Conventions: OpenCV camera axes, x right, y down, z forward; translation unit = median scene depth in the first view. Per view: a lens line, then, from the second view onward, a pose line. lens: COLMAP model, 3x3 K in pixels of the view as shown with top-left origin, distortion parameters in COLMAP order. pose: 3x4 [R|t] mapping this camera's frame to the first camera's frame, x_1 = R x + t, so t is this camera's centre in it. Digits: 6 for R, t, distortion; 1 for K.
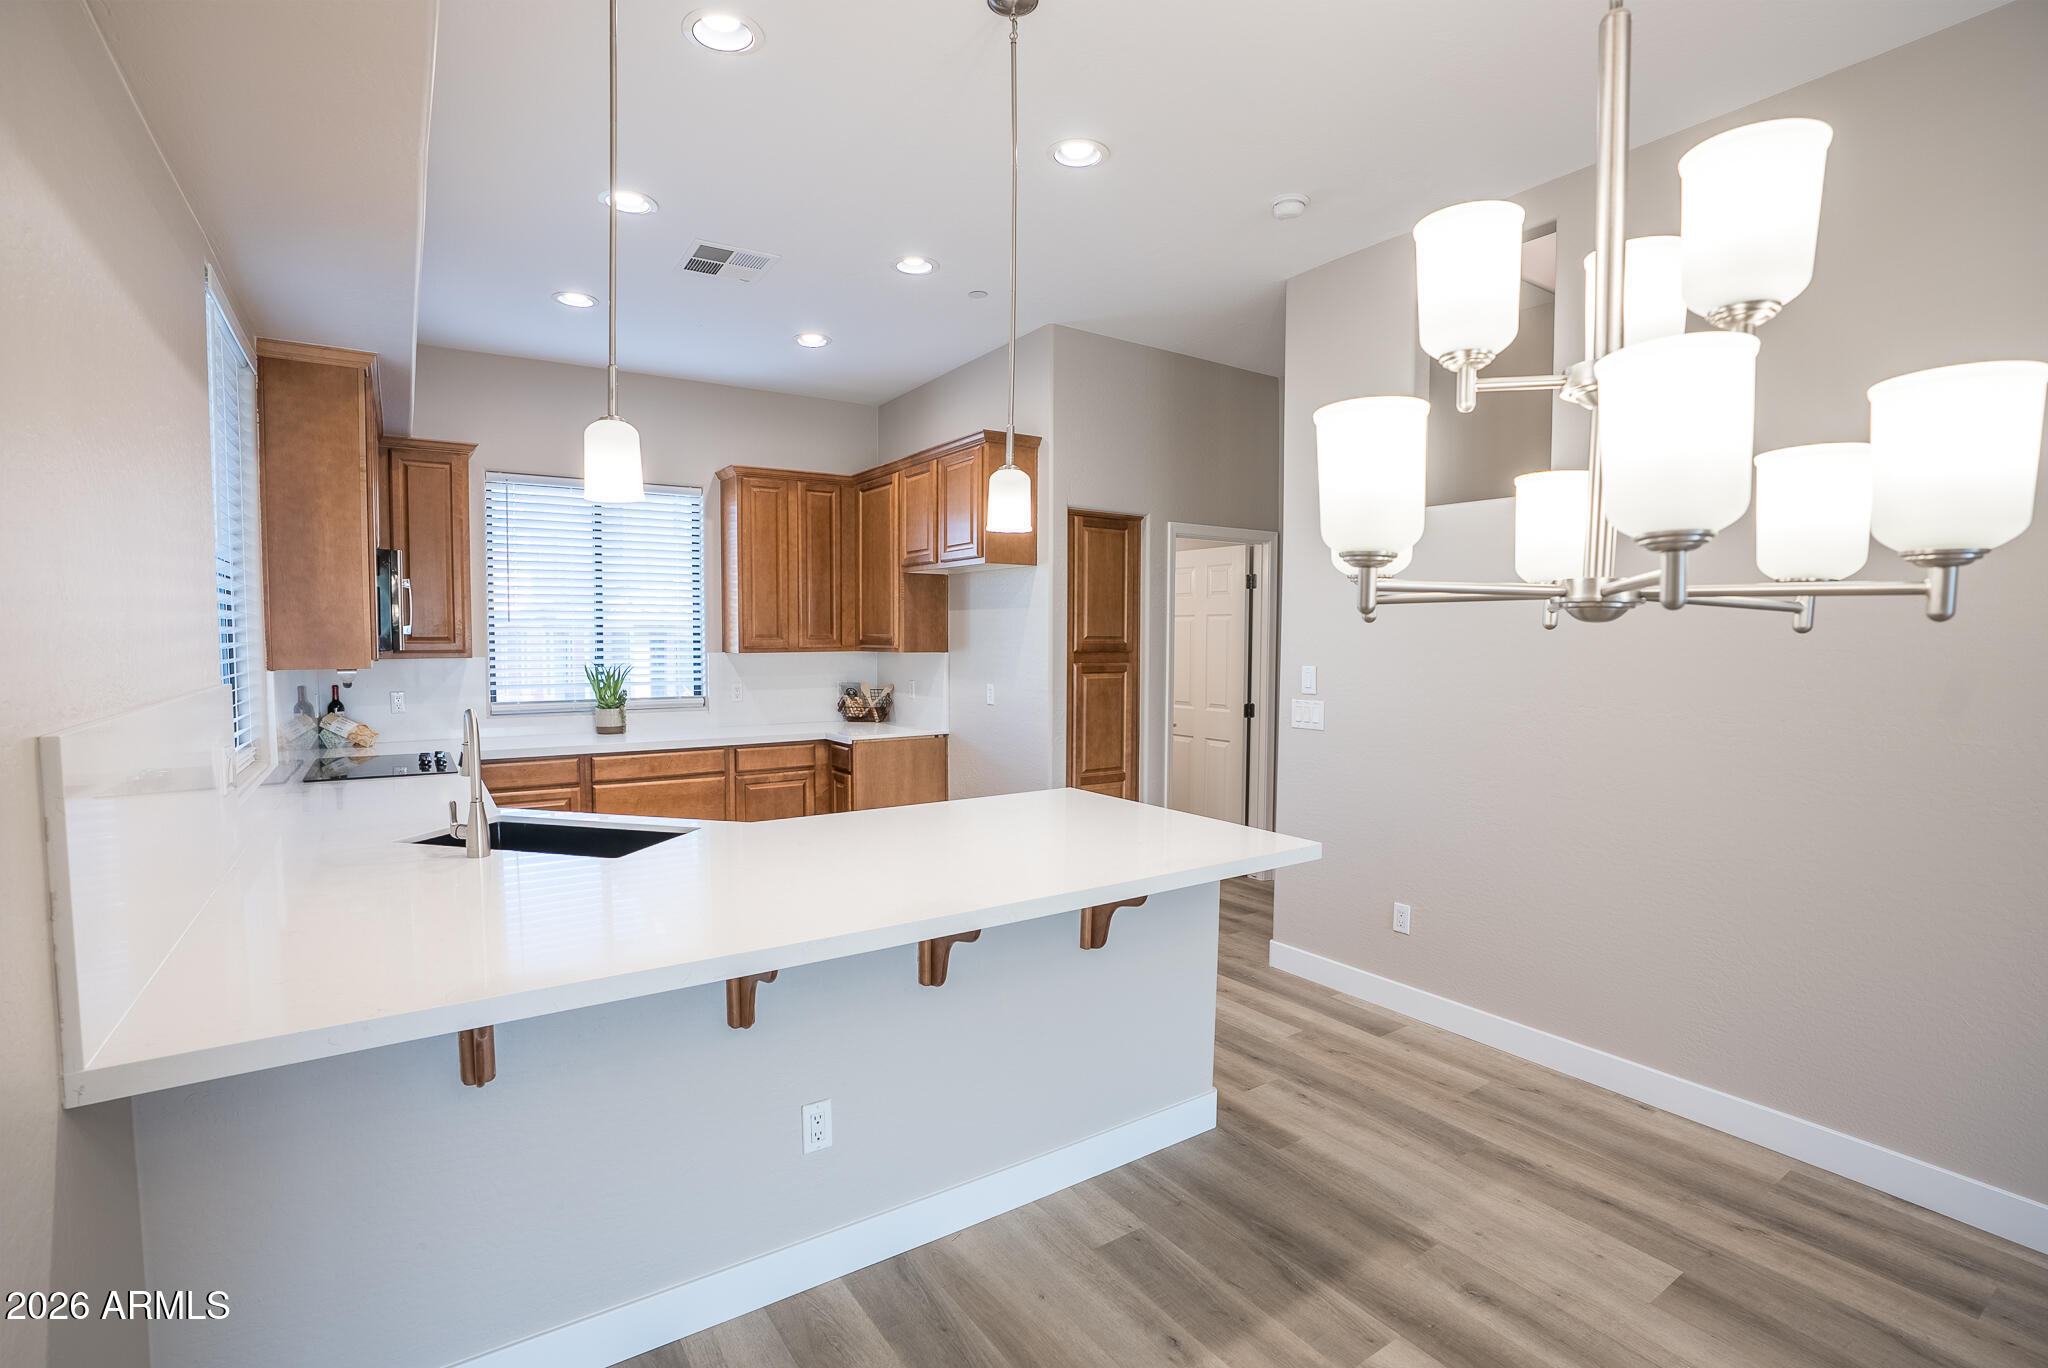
lens RADIAL K [[945.9, 0, 1010.1], [0, 945.9, 691.6], [0, 0, 1]] dist [-0.067741, 0.024760]
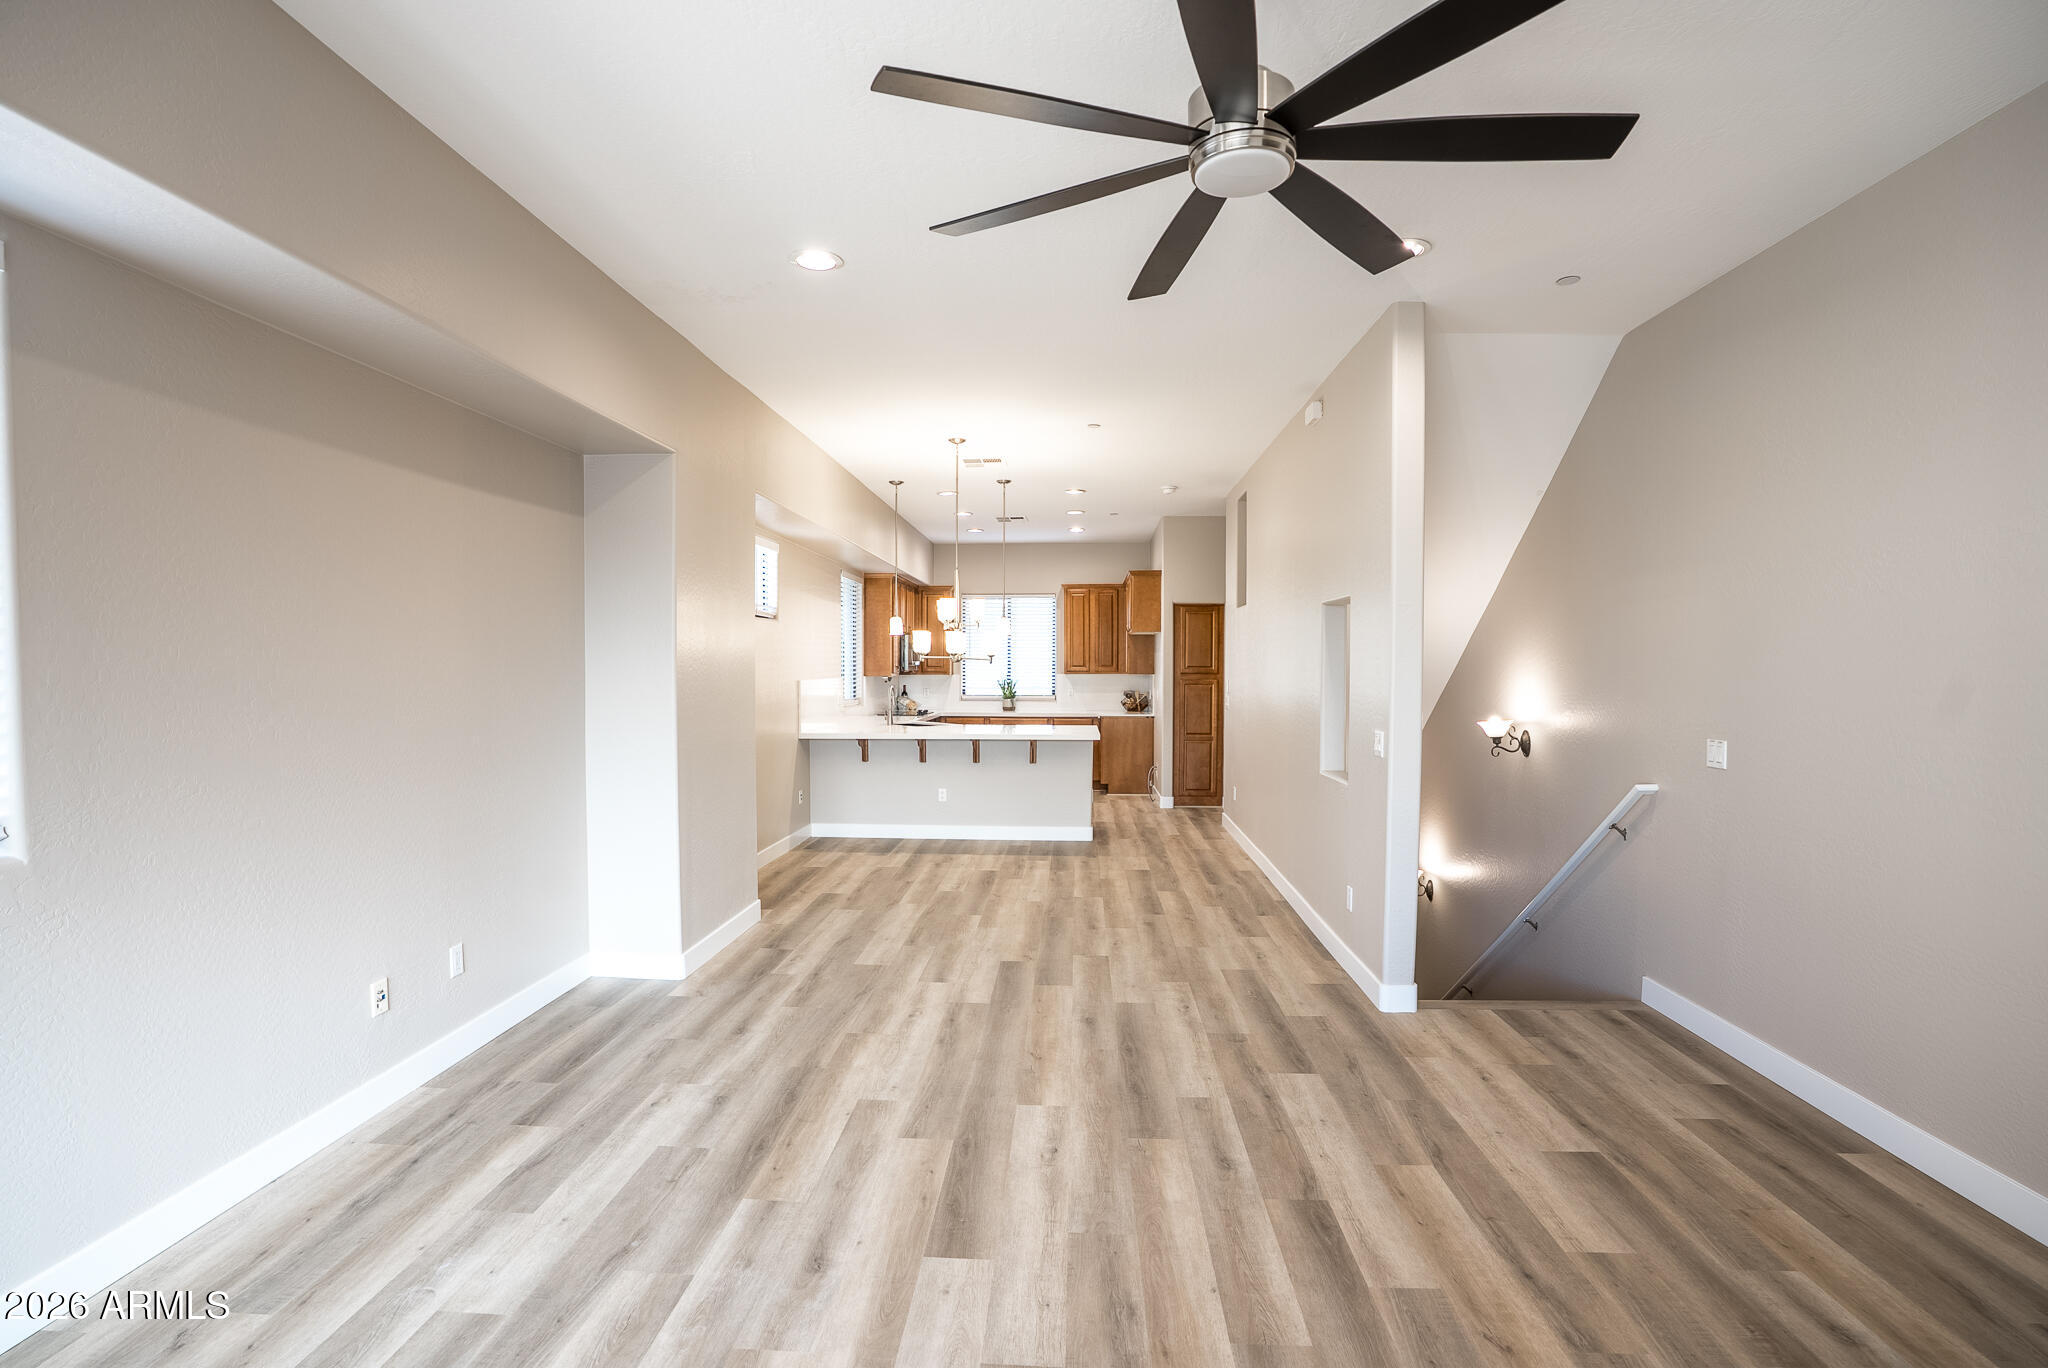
lens RADIAL K [[945.9, 0, 1018.4], [0, 945.9, 687.1], [0, 0, 1]] dist [-0.067741, 0.024760]
pose [[0.795360, 0.013596, -0.605984, 0.997272], [-0.036534, 0.999006, -0.025537, 0.049645], [0.605035, 0.042450, 0.795067, -0.797651]]
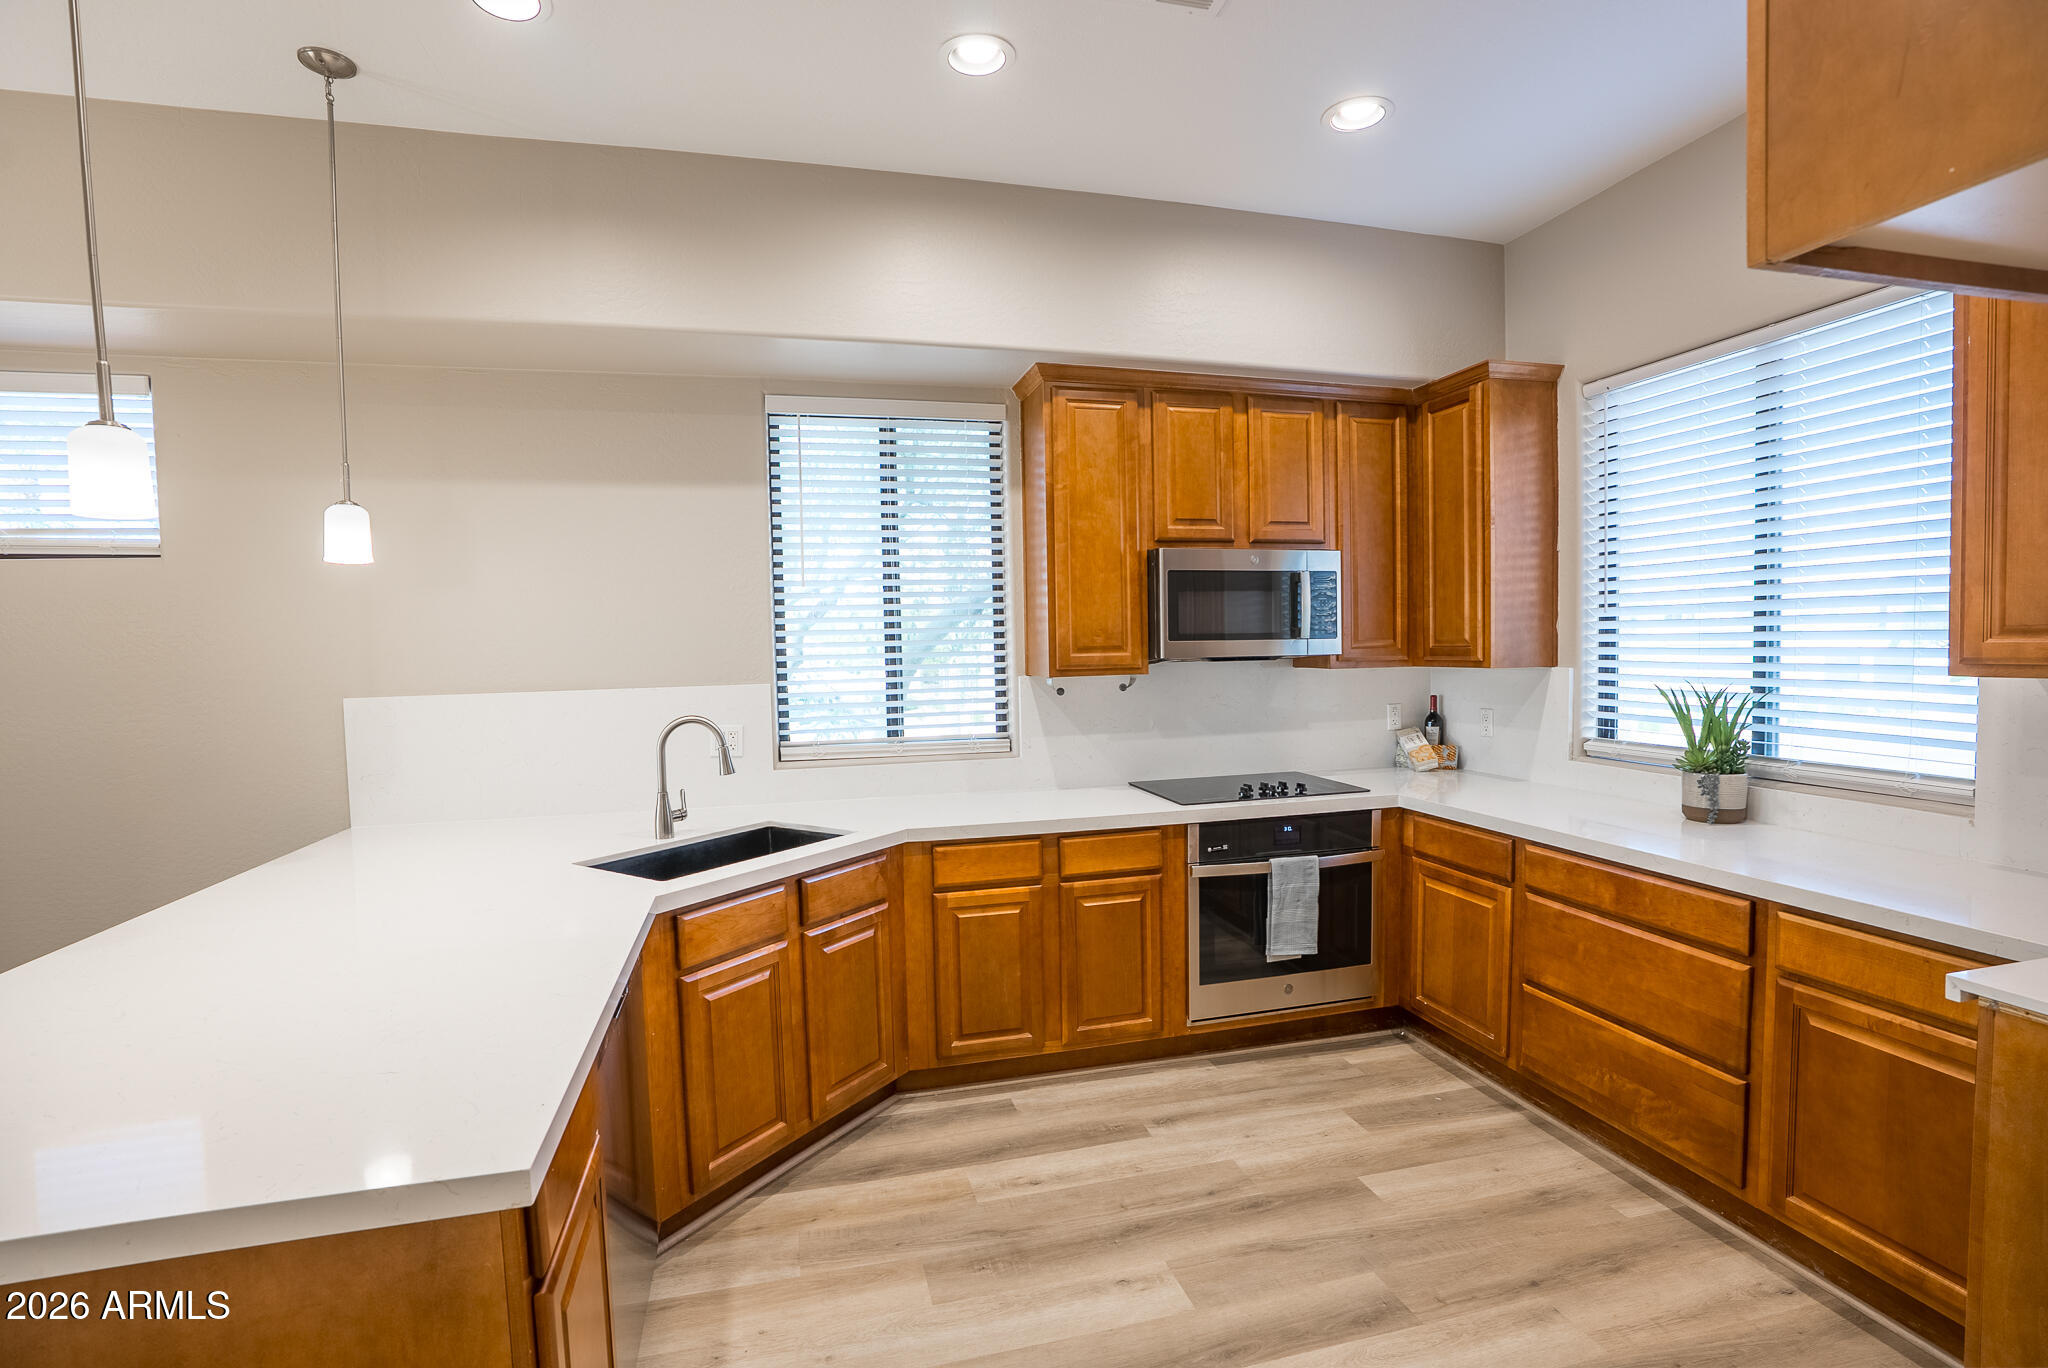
lens RADIAL K [[945.9, 0, 1017.8], [0, 945.9, 689.8], [0, 0, 1]] dist [-0.067741, 0.024760]
pose [[-0.329248, 0.049146, -0.942964, 0.195240], [-0.037276, 0.997190, 0.064988, -0.050708], [0.943507, 0.056547, -0.326491, 0.858002]]
